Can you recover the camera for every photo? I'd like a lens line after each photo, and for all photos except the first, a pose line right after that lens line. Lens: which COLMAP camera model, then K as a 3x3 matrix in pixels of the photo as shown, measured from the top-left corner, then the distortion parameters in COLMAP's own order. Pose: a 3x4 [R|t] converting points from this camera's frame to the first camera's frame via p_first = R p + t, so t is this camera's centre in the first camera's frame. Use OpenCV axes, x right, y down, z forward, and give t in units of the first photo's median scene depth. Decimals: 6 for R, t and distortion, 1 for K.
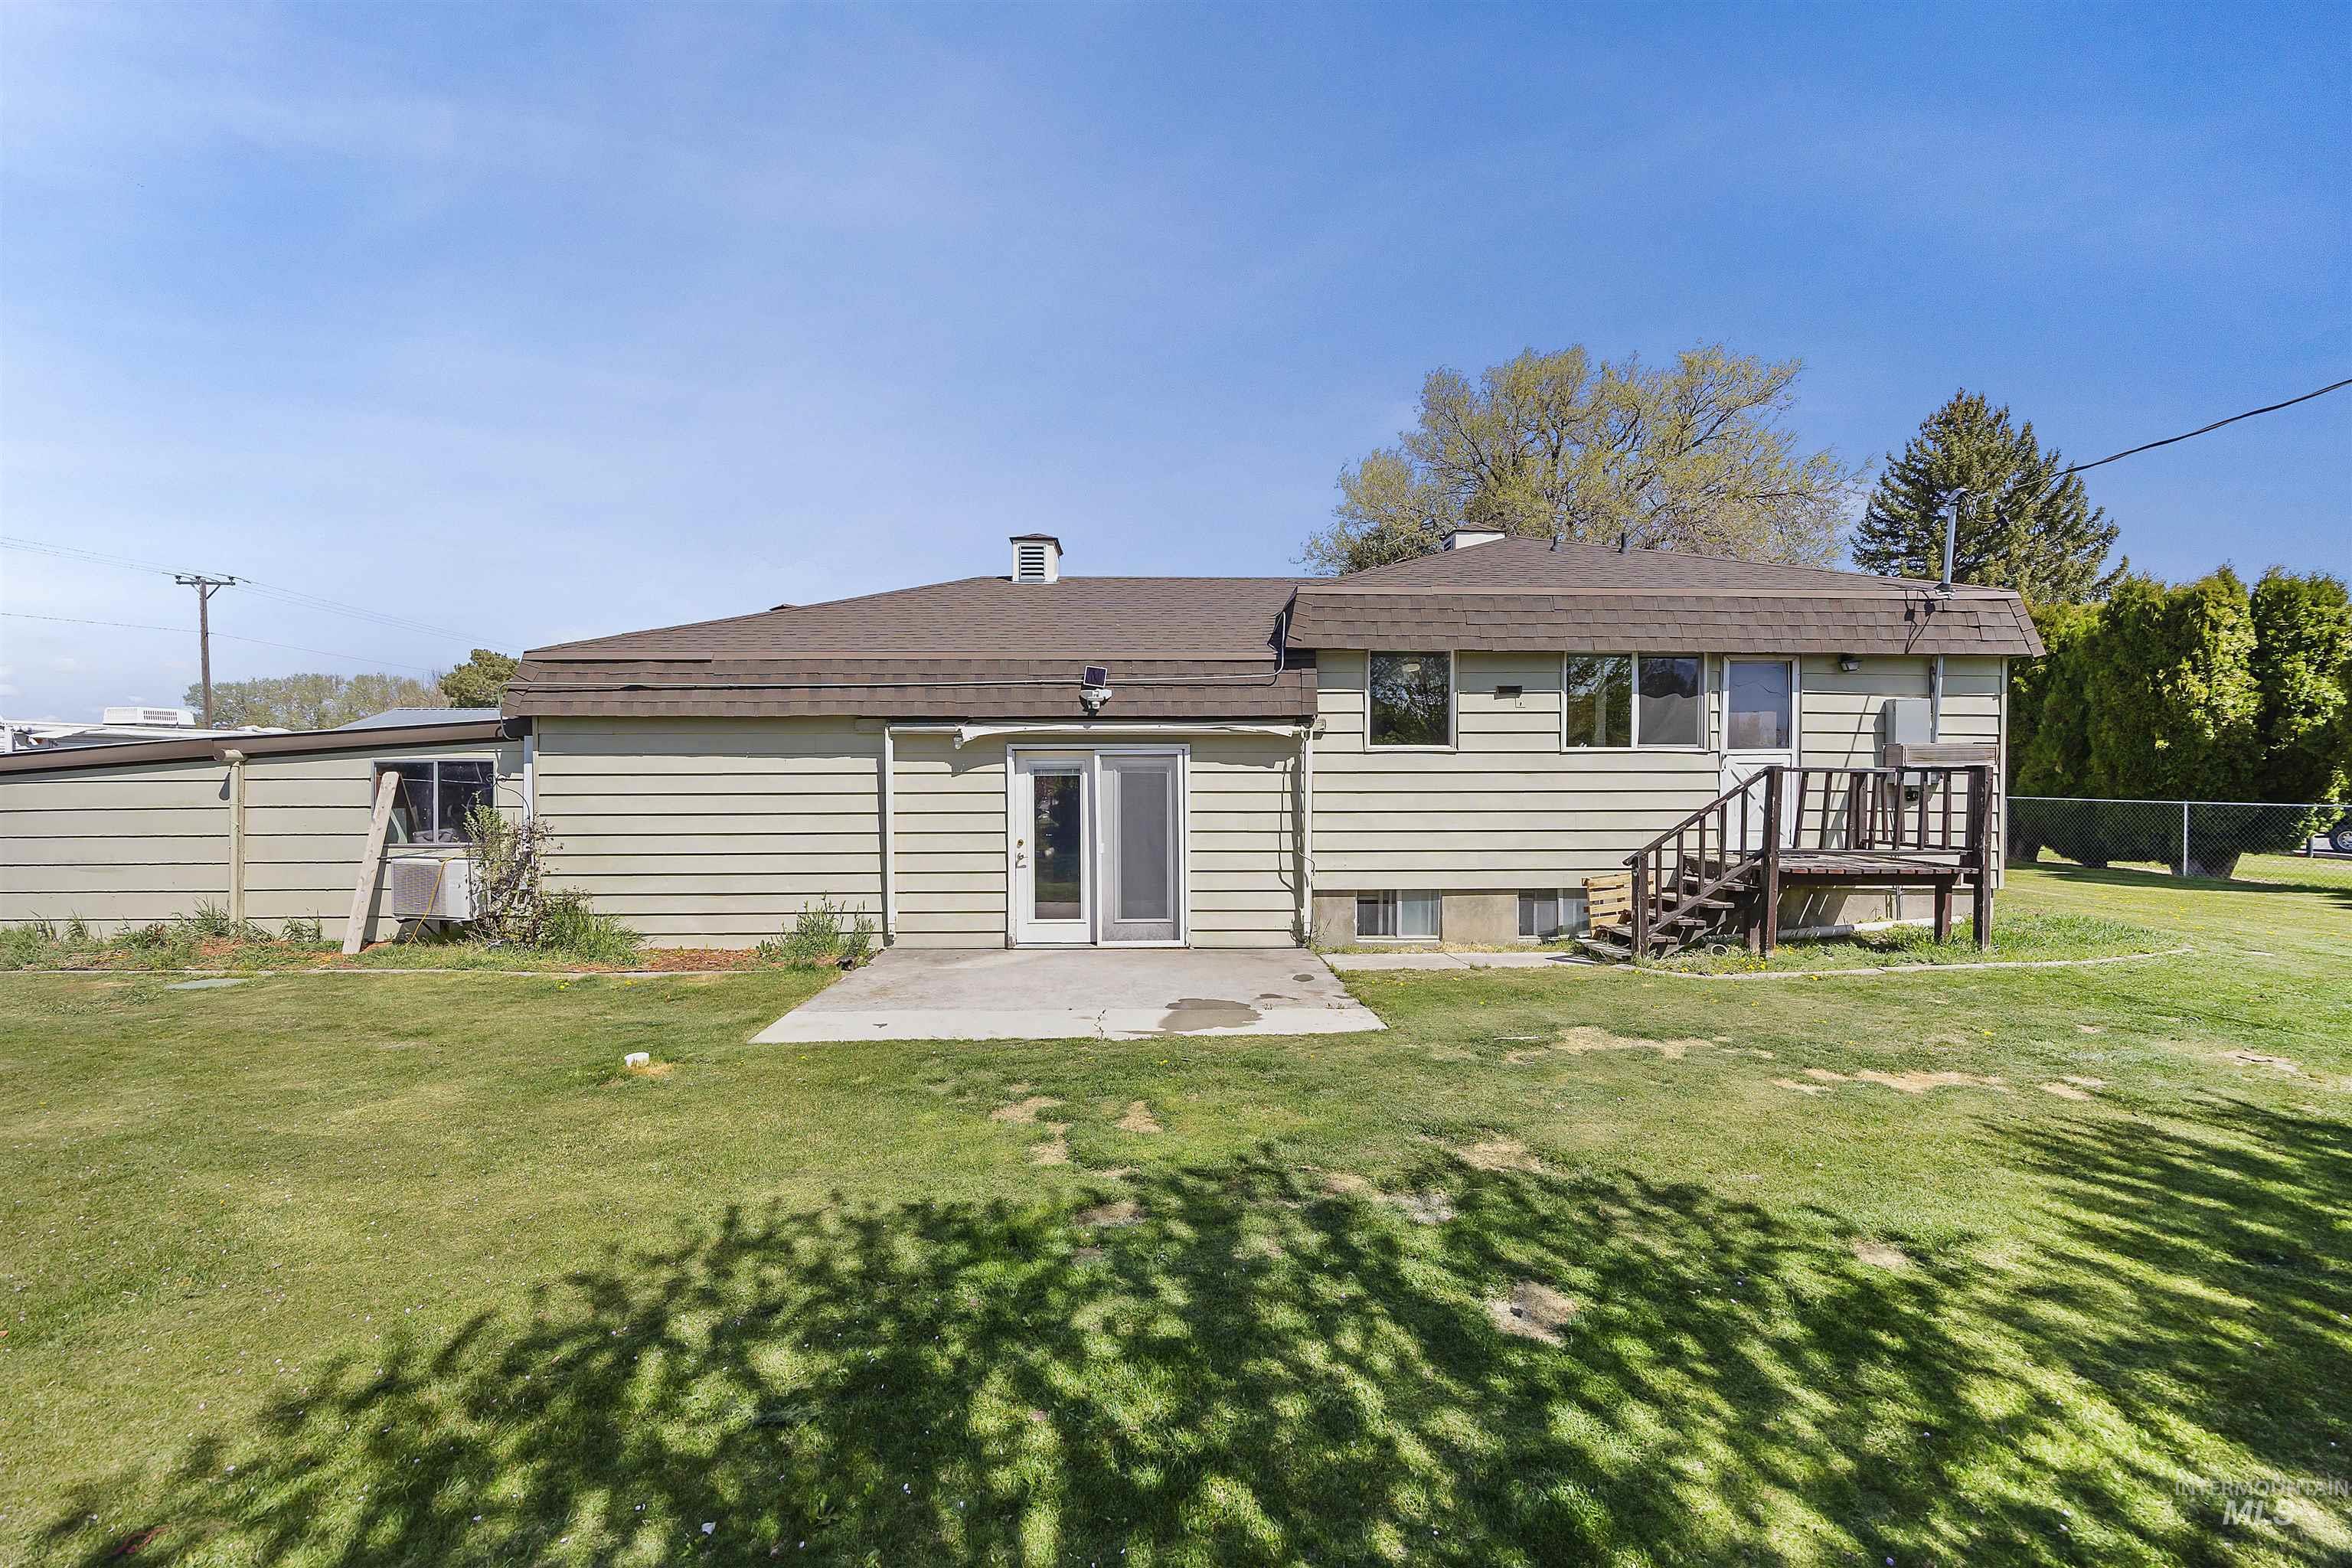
lens RADIAL K [[888.3, 0, 1173.1], [0, 888.3, 792.0], [0, 0, 1]] dist [-0.001264, -0.000045]
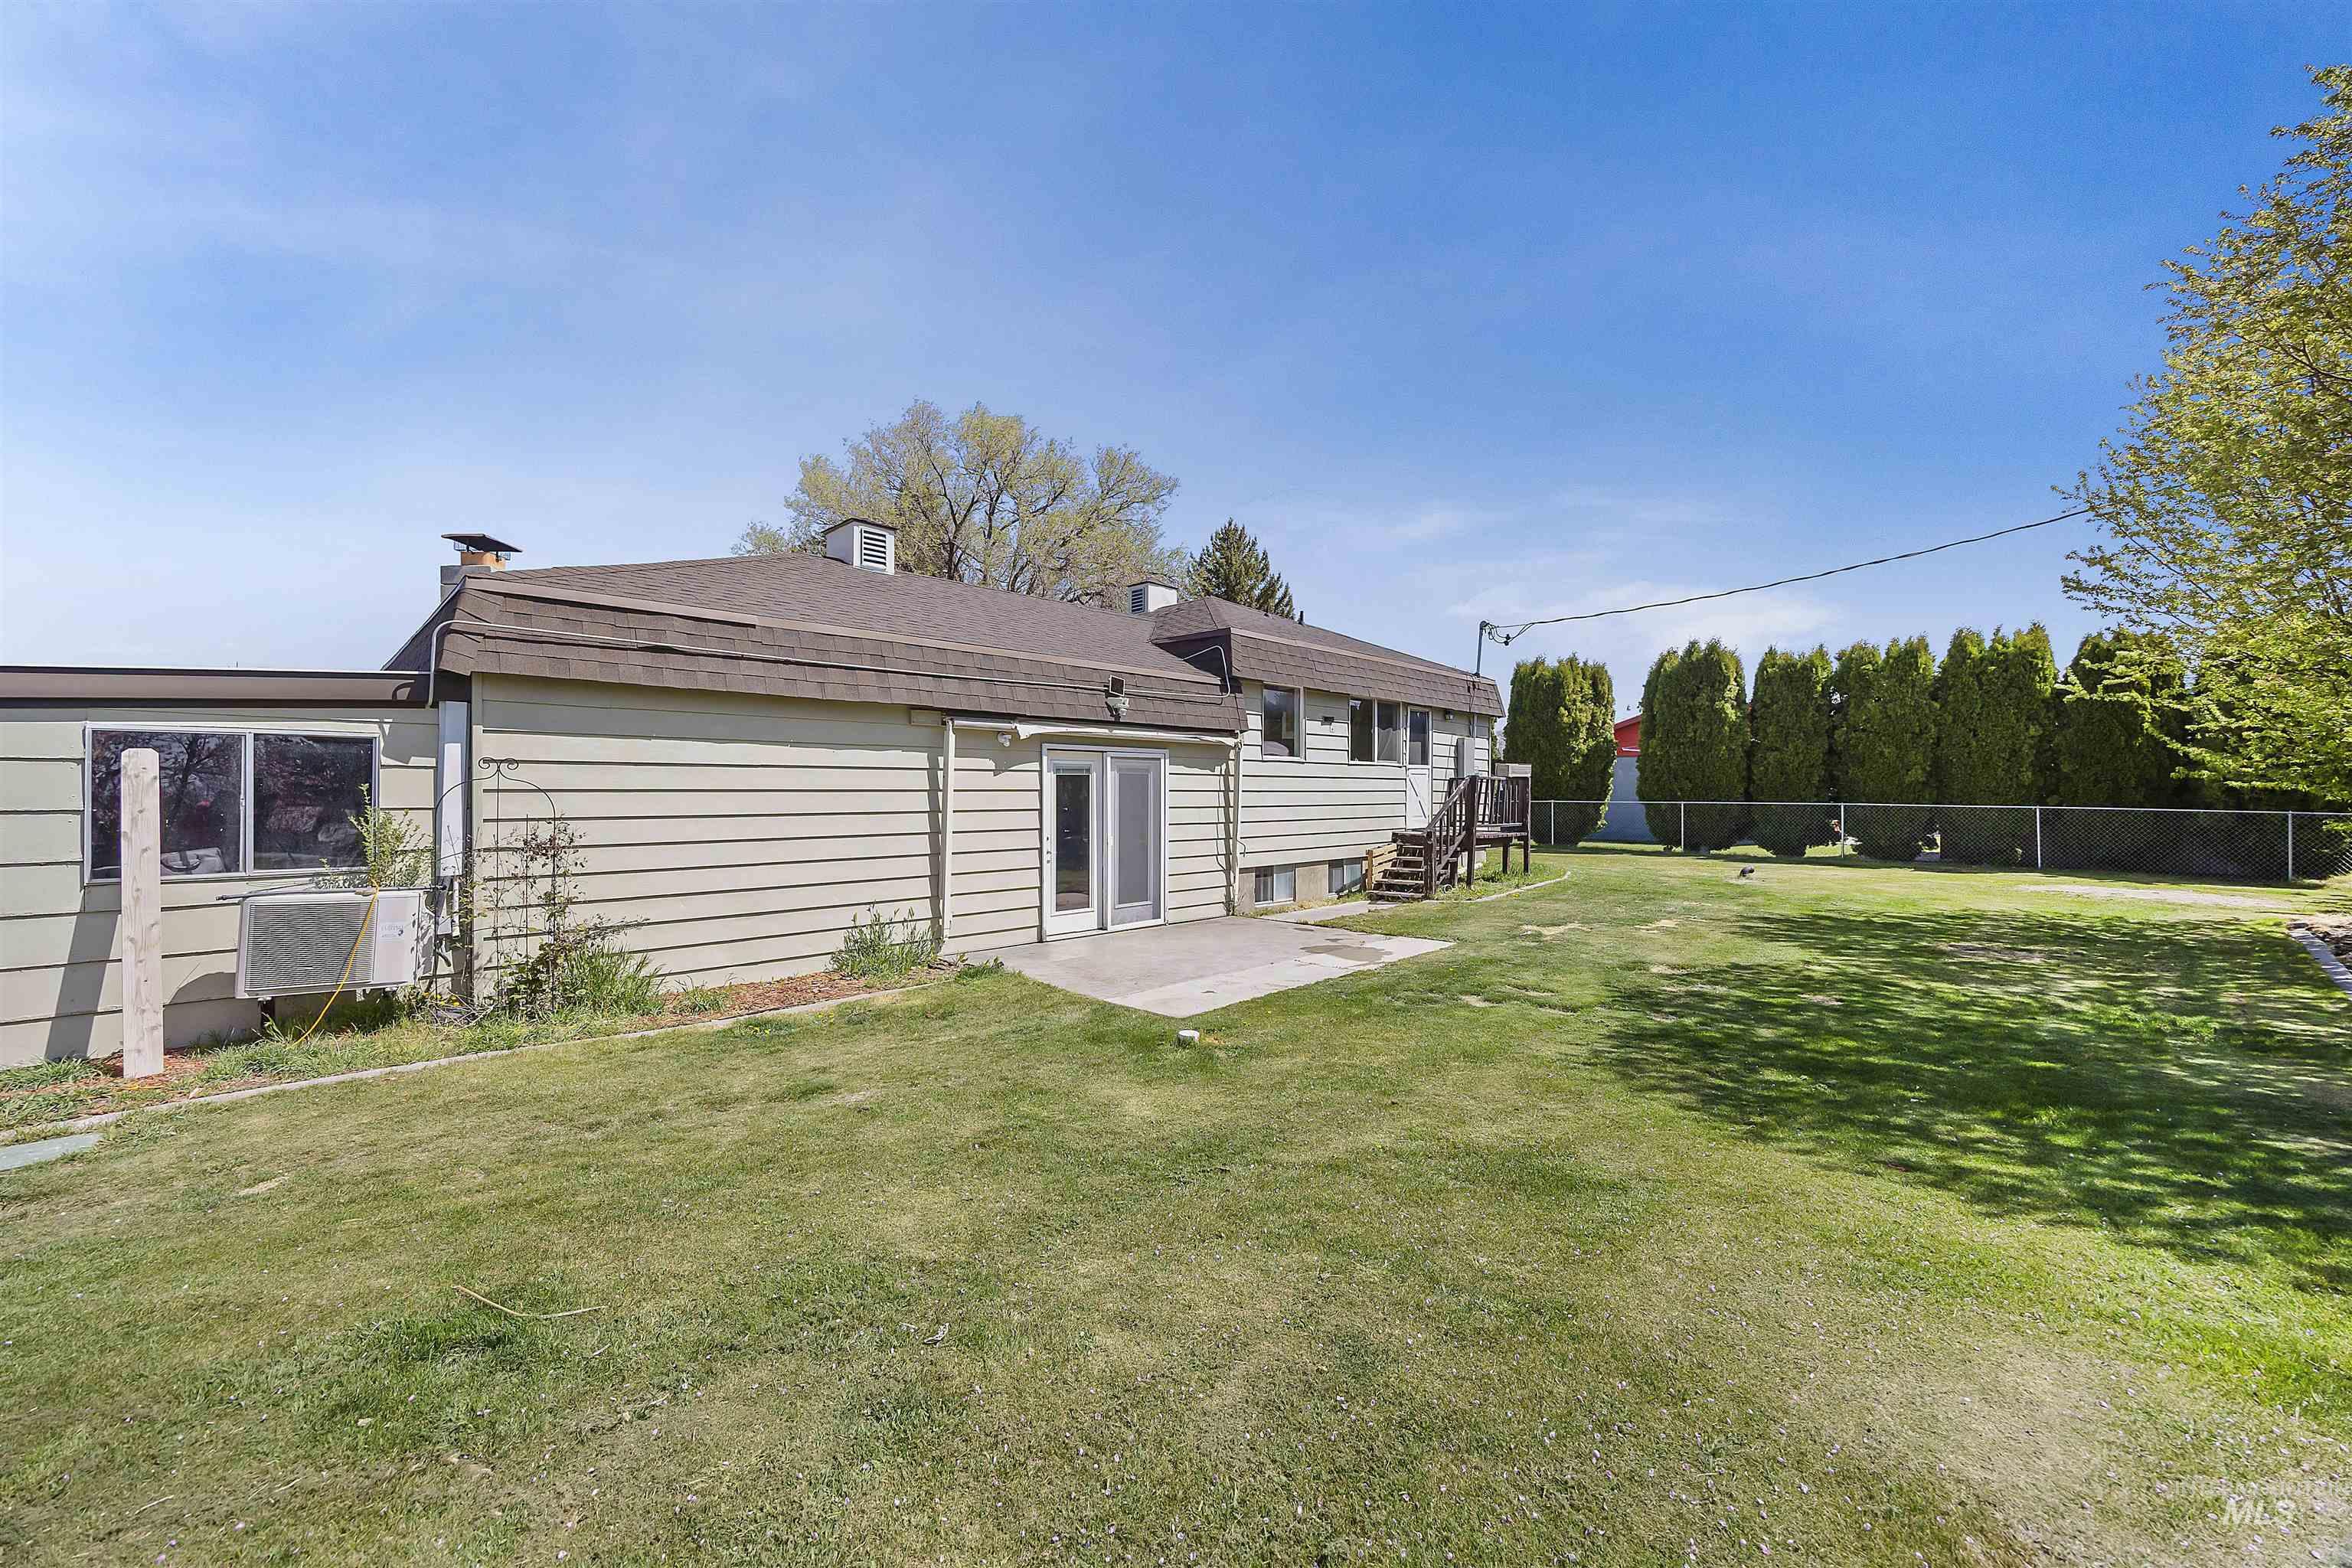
lens RADIAL K [[888.3, 0, 1174.0], [0, 888.3, 787.3], [0, 0, 1]] dist [-0.001264, -0.000045]
pose [[0.723187, 0.006093, 0.690625, -0.784499], [0.006486, 0.999857, -0.015613, 0.014191], [-0.690621, 0.015771, 0.723044, 0.147580]]
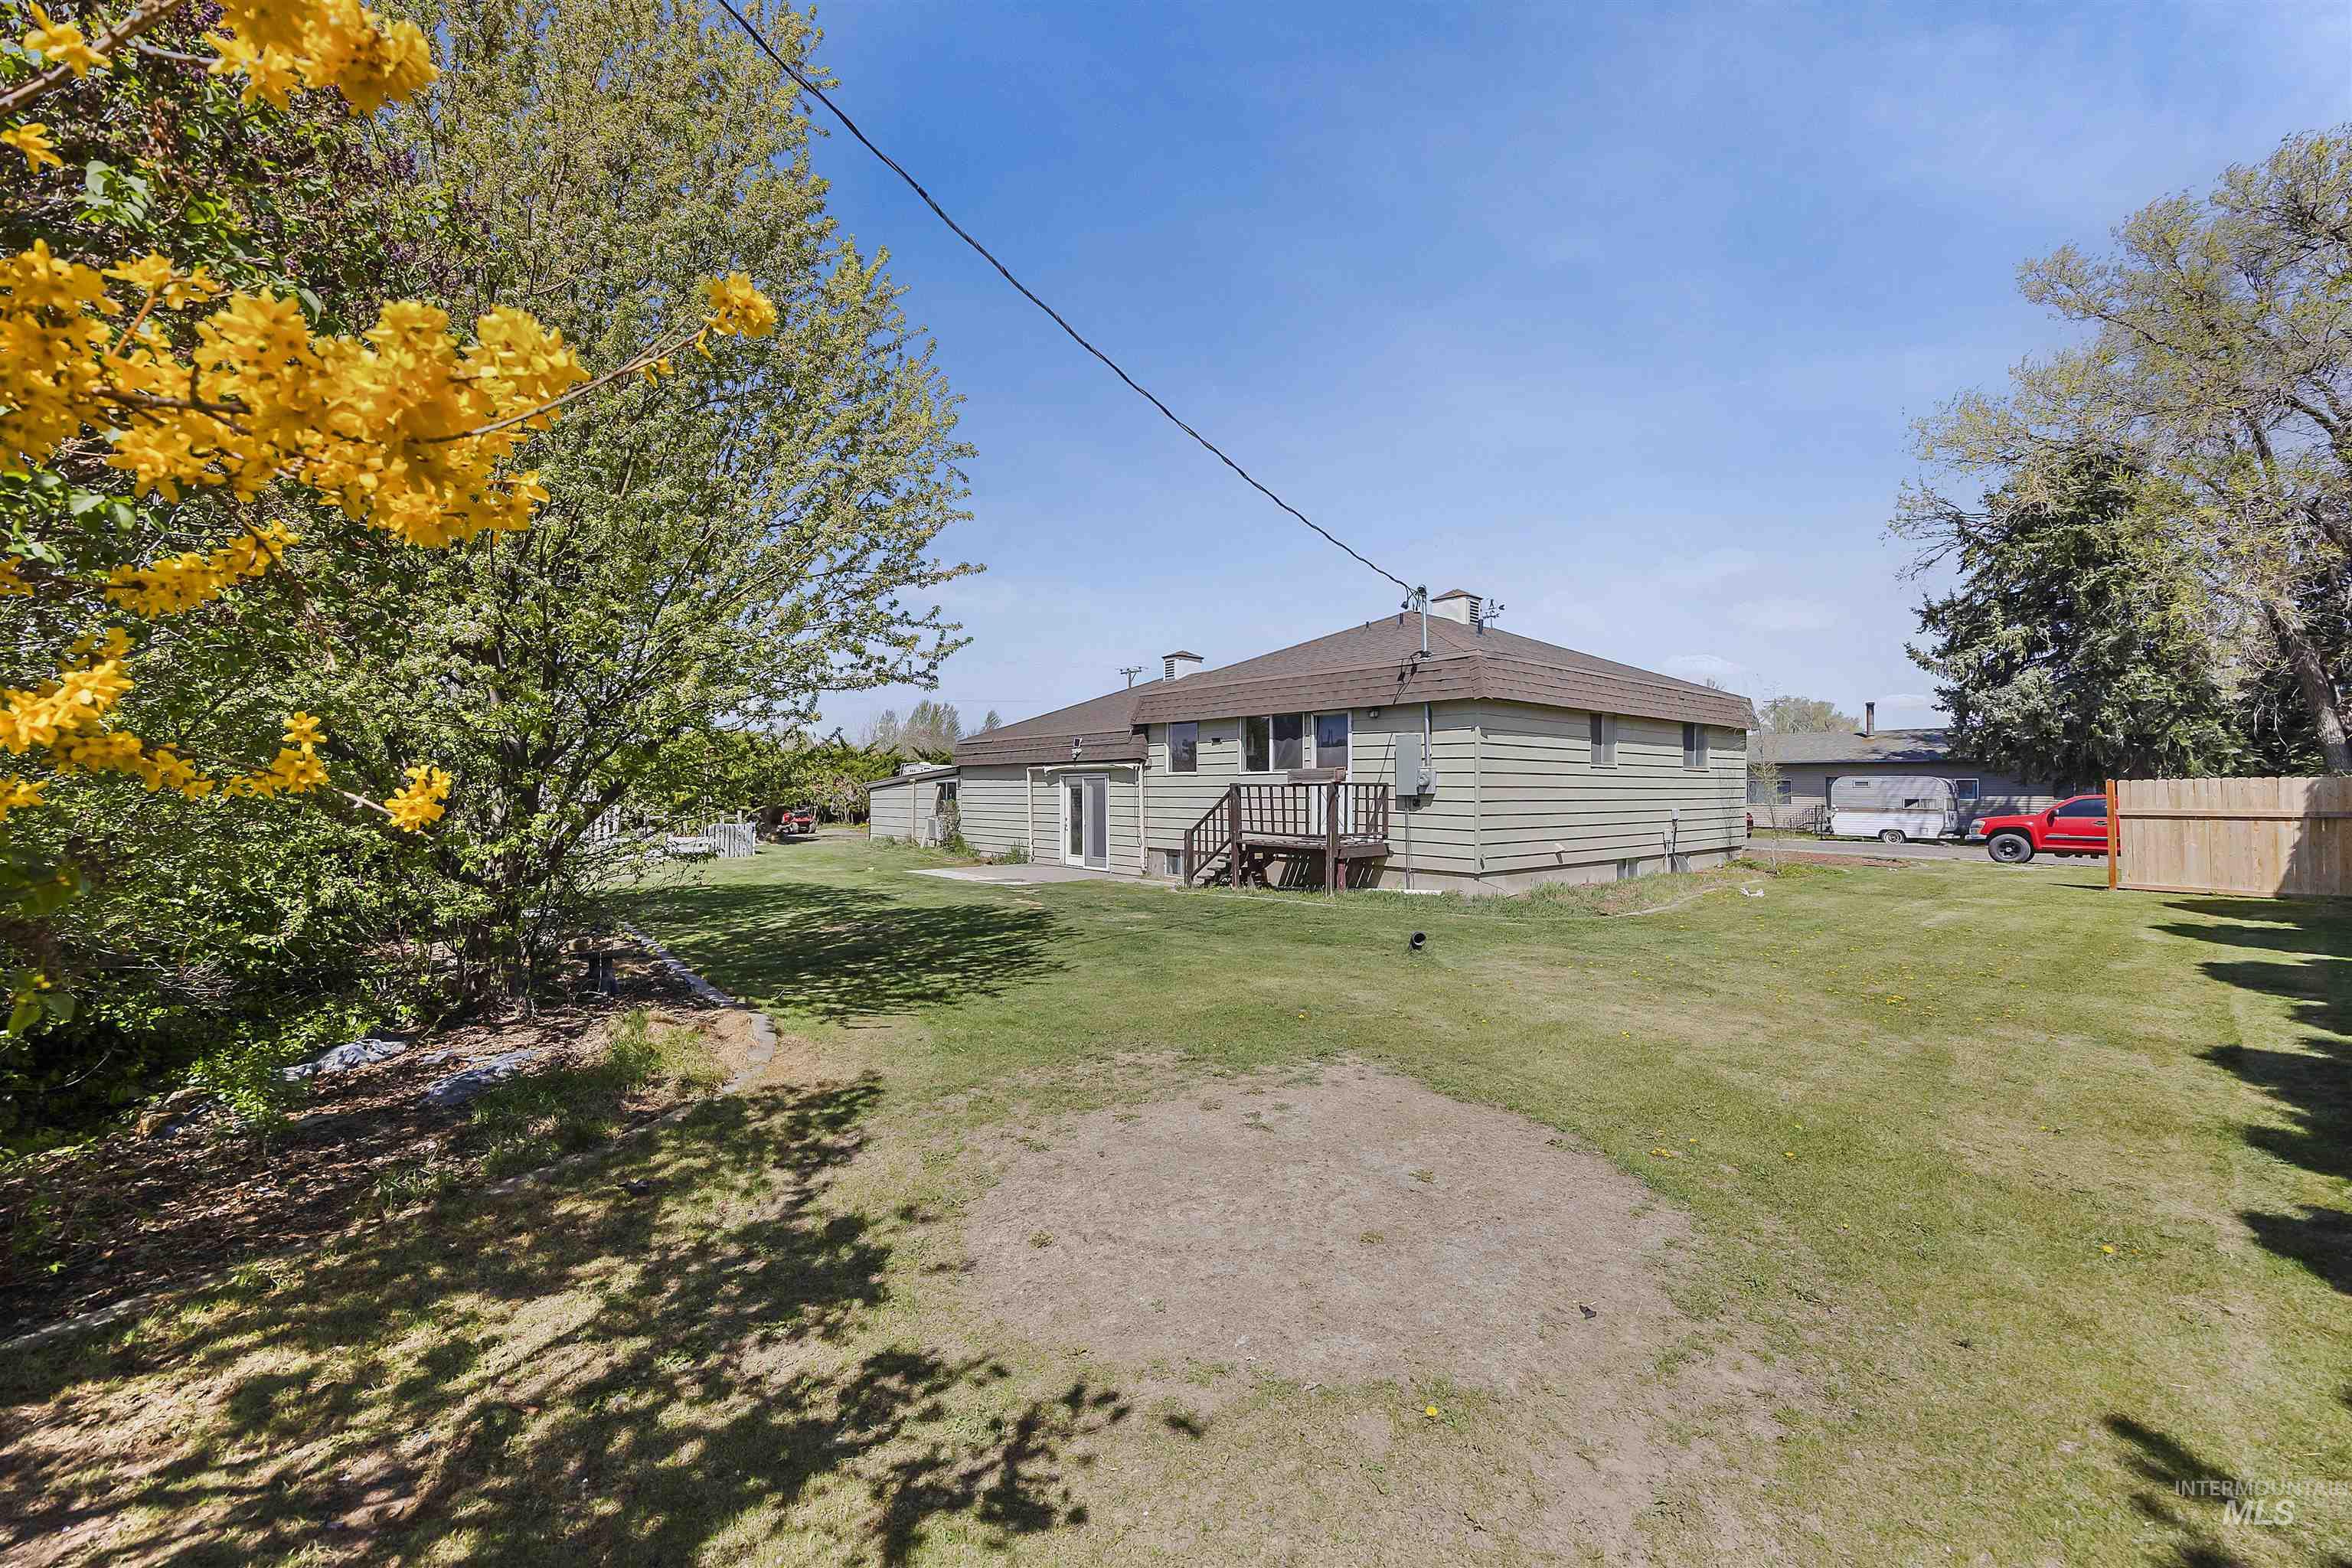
lens RADIAL K [[888.3, 0, 1164.6], [0, 888.3, 787.5], [0, 0, 1]] dist [-0.001264, -0.000045]
pose [[0.627990, -0.000496, -0.778221, 1.712439], [-0.005080, 0.999976, -0.004737, -0.011432], [0.778205, 0.006928, 0.627972, -0.199350]]
